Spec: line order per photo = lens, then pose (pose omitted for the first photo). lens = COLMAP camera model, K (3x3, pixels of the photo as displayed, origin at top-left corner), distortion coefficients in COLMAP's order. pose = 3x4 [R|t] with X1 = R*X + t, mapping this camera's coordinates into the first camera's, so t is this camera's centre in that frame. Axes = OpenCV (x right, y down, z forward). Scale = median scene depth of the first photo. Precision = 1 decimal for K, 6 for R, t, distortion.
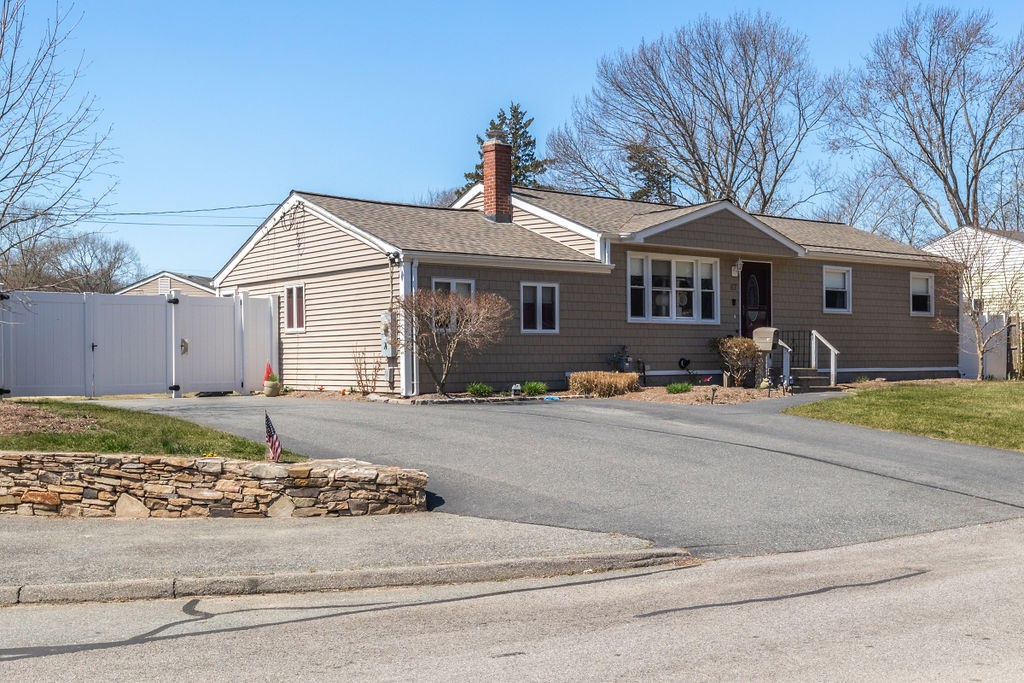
lens RADIAL K [[1187.3, 0, 511.4], [0, 1187.3, 374.4], [0, 0, 1]] dist [-0.020012, -0.038538]
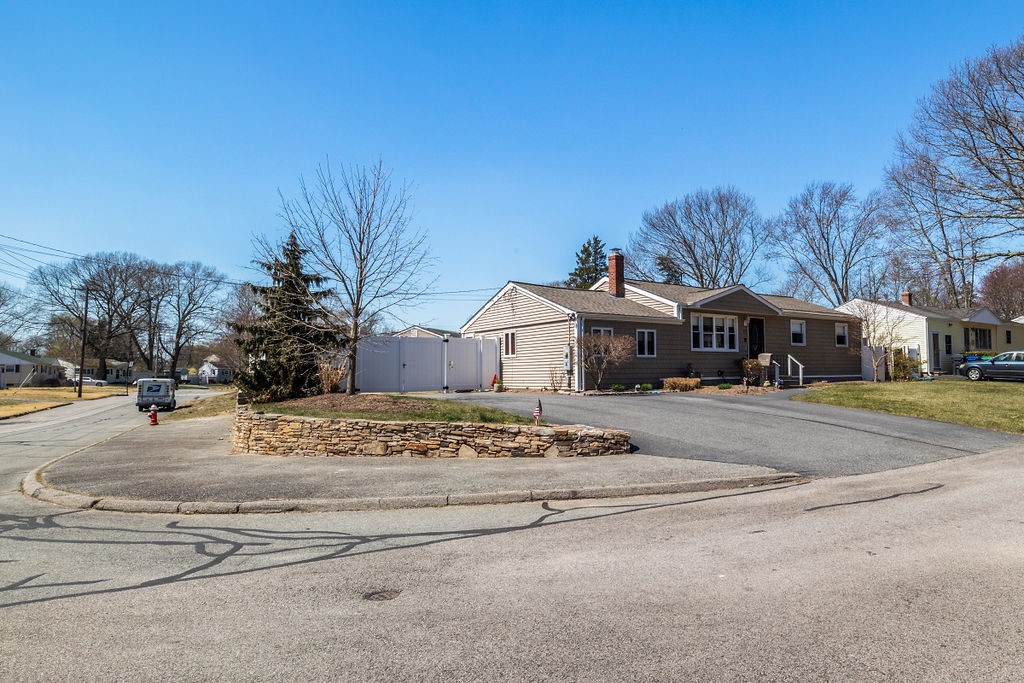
lens RADIAL K [[638.9, 0, 512.0], [0, 638.9, 341.5], [0, 0, 1]] dist [-0.007263, -0.000860]
pose [[0.999846, -0.005927, -0.016538, -0.163446], [0.004816, 0.997780, -0.066425, 0.005946], [0.016895, 0.066335, 0.997654, 0.009148]]
